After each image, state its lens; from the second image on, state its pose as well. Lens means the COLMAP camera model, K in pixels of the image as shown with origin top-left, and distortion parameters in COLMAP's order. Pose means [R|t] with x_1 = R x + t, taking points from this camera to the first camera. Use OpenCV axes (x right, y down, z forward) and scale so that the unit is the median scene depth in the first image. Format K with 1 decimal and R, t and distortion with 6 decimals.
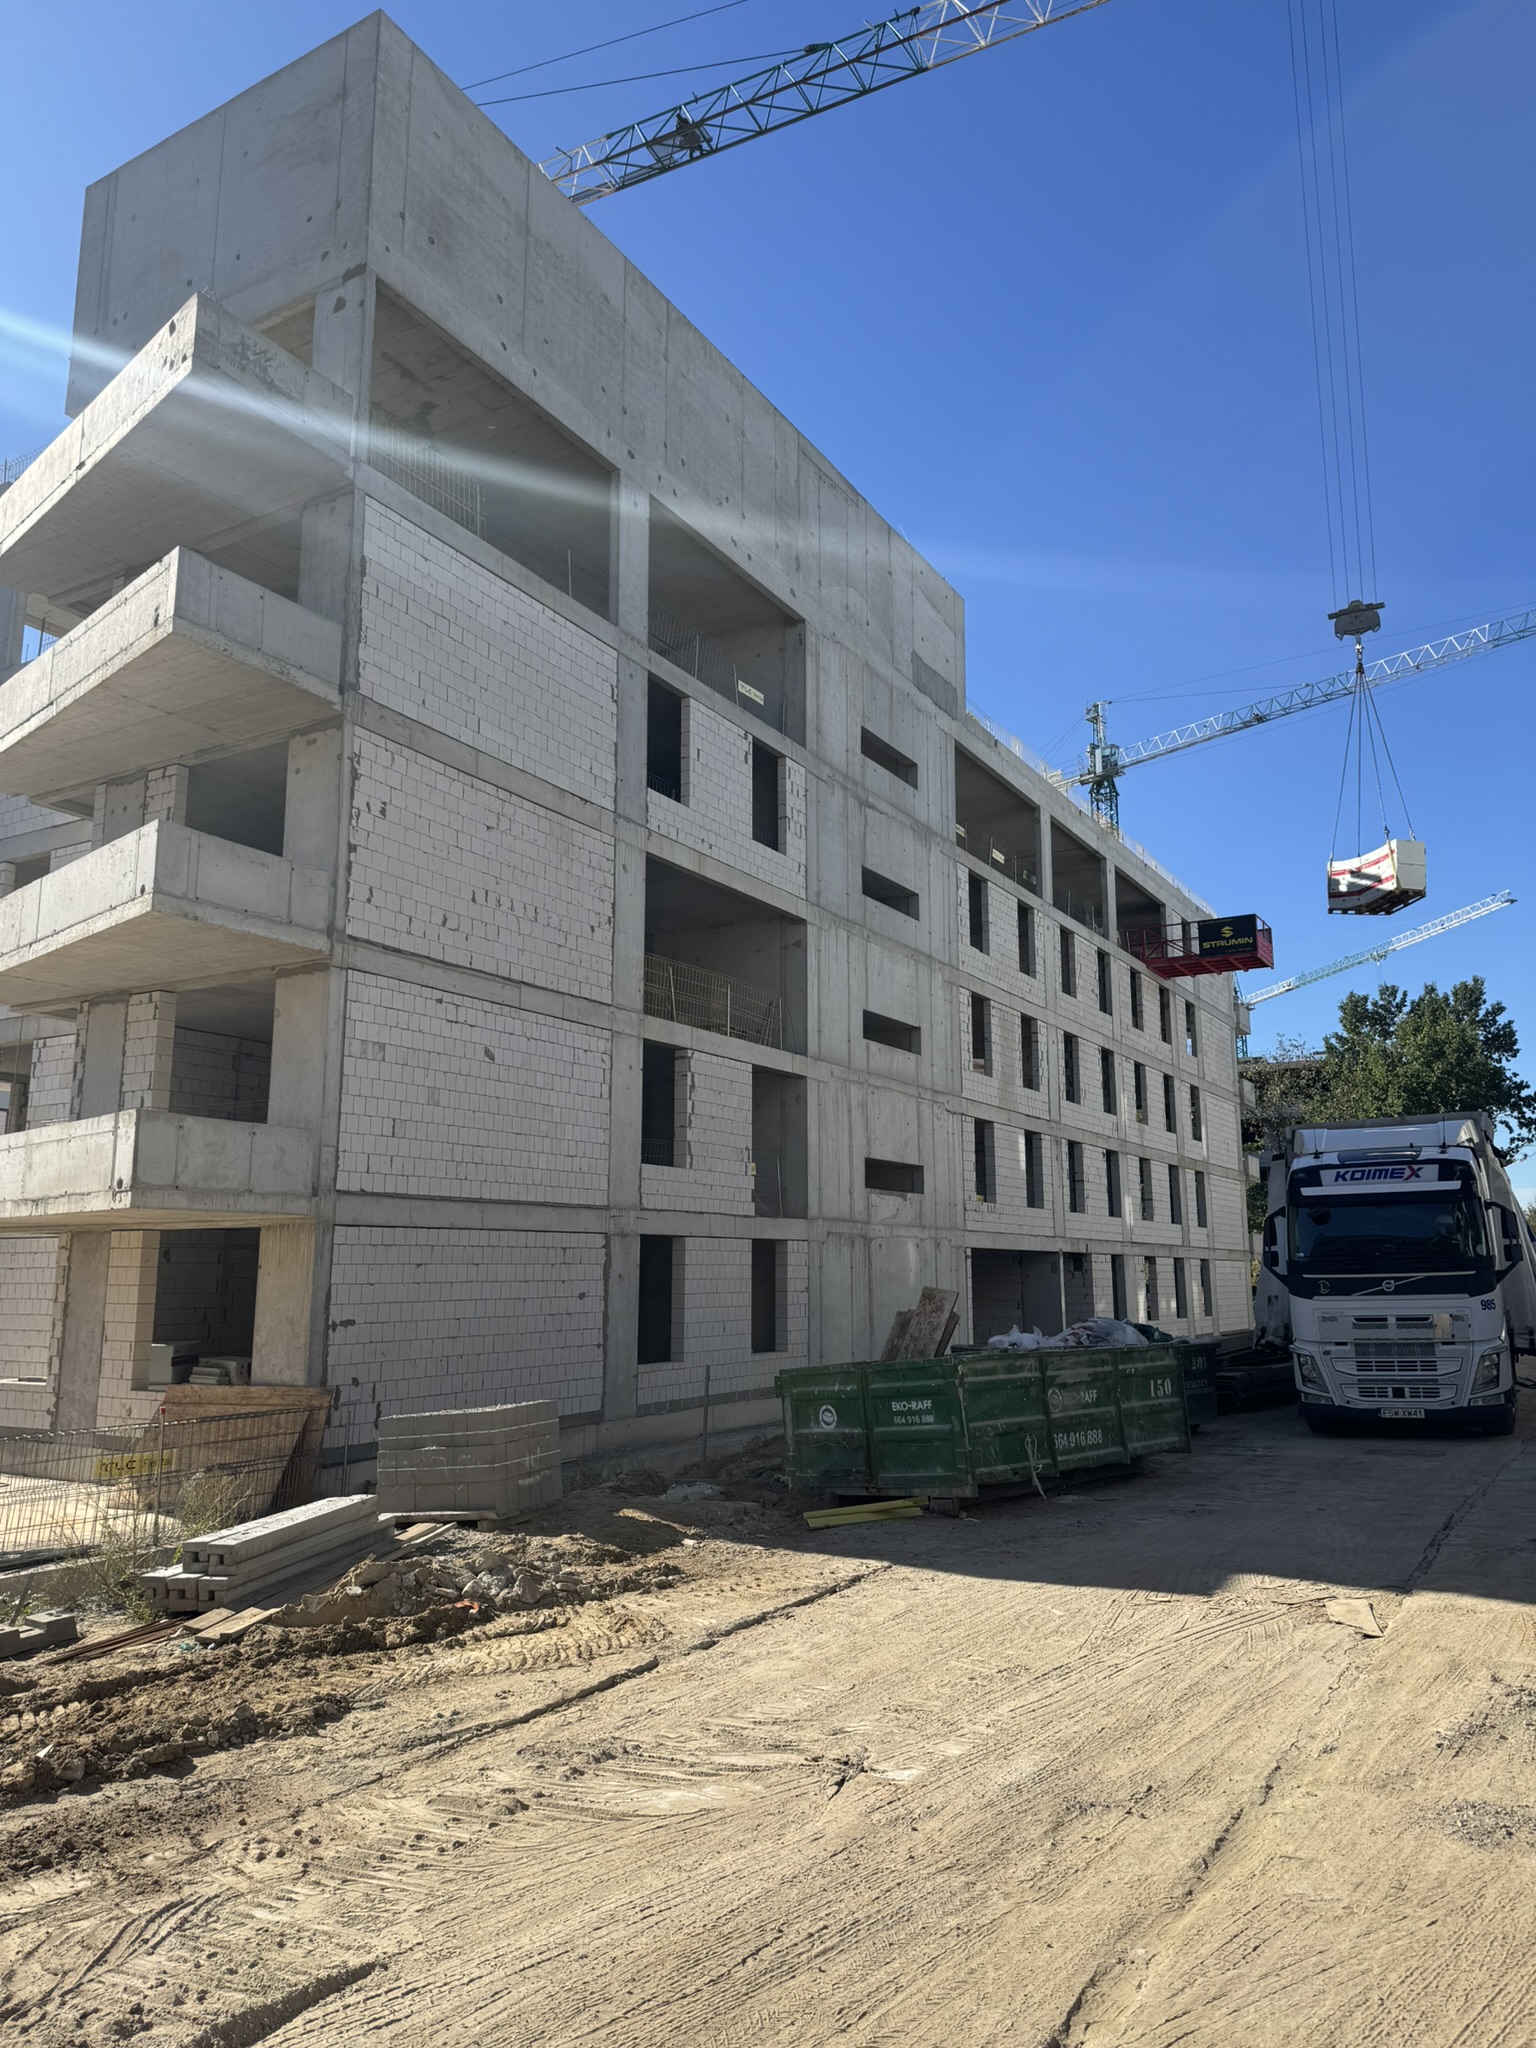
lens RADIAL K [[1487.7, 0, 767.5], [0, 1487.7, 1030.0], [0, 0, 1]] dist [-0.015241, -0.003262]
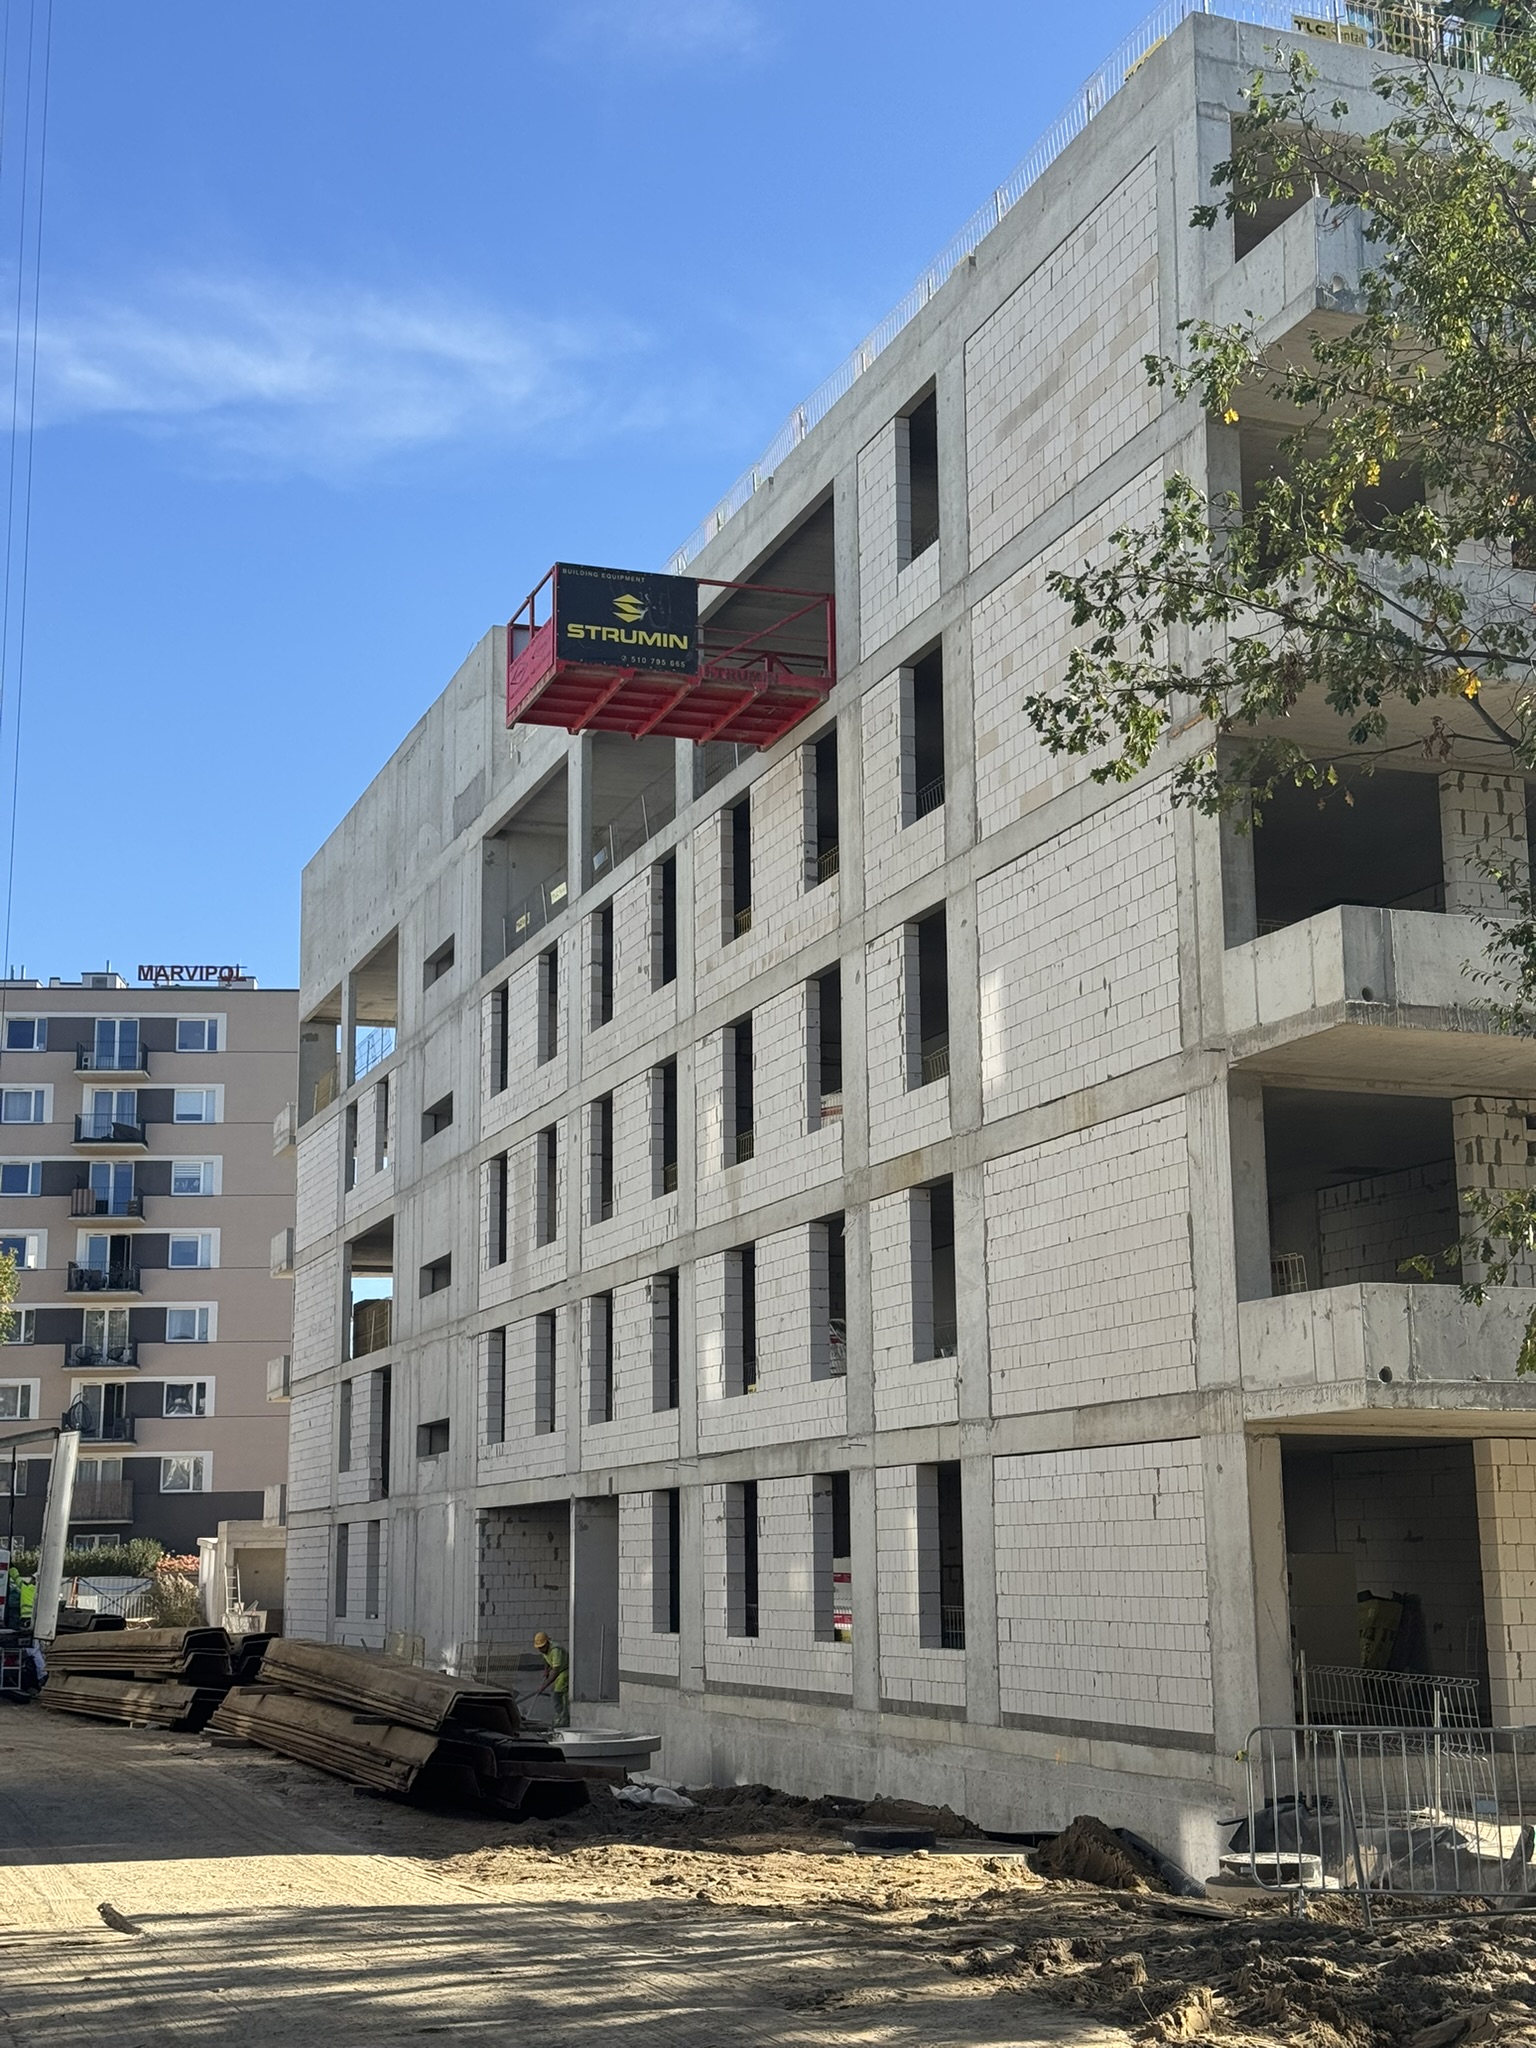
lens RADIAL K [[2835.4, 0, 774.5], [0, 2835.4, 1023.3], [0, 0, 1]] dist [0.167310, 0.000000]
pose [[-0.650212, -0.126529, -0.749143, 2.073815], [0.146496, 0.946651, -0.287038, 0.627427], [0.745495, -0.296382, -0.596988, 3.660072]]
